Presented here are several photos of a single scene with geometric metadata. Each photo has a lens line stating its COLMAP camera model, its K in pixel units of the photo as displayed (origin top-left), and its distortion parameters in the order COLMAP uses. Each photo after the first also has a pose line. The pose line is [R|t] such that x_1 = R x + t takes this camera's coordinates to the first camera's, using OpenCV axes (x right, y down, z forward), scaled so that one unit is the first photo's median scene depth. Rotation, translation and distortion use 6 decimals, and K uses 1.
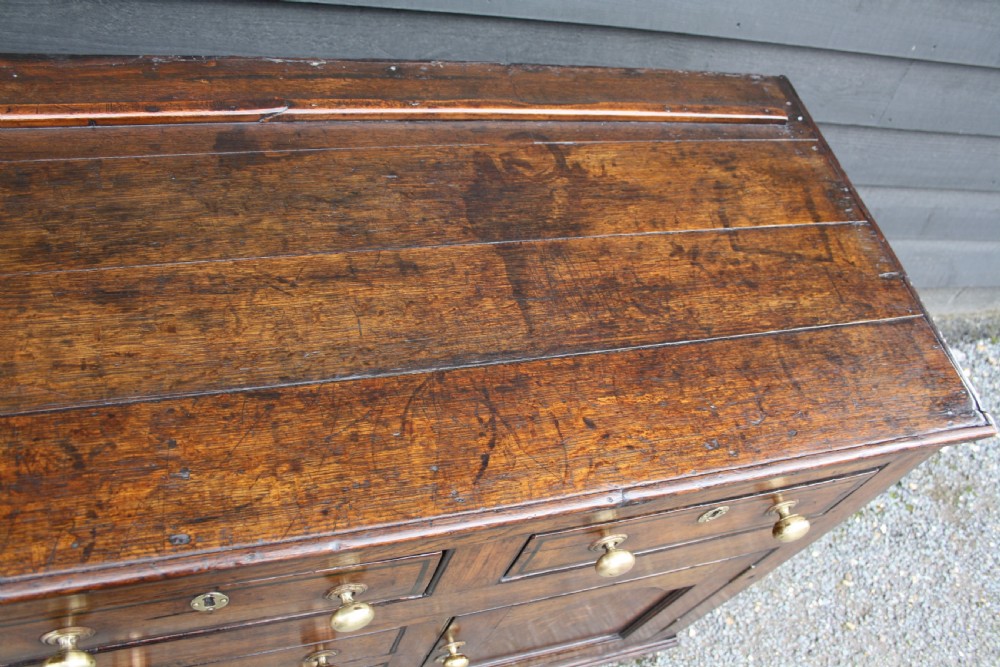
lens RADIAL K [[824.7, 0, 505.8], [0, 824.7, 334.7], [0, 0, 1]] dist [-0.152846, 0.126430]
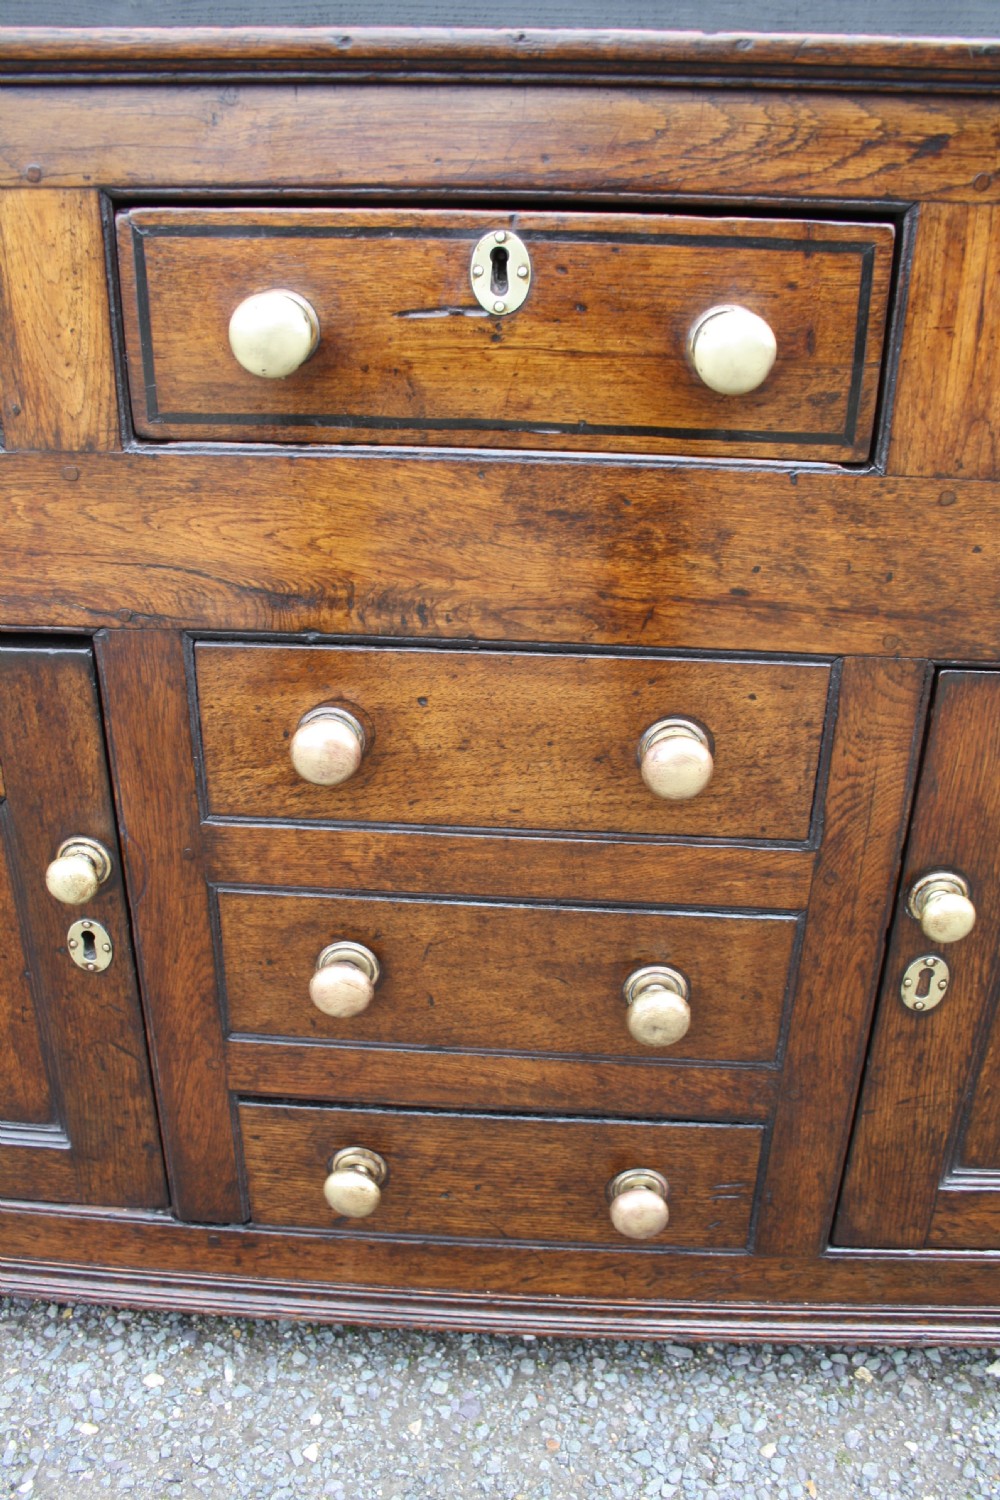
lens RADIAL K [[1237.1, 0, 499.1], [0, 1237.1, 773.1], [0, 0, 1]] dist [-0.152846, 0.126430]
pose [[0.926299, -0.068357, -0.370536, -0.047011], [-0.133691, 0.859794, -0.492829, 0.954681], [0.352274, 0.506044, 0.787288, 0.399333]]
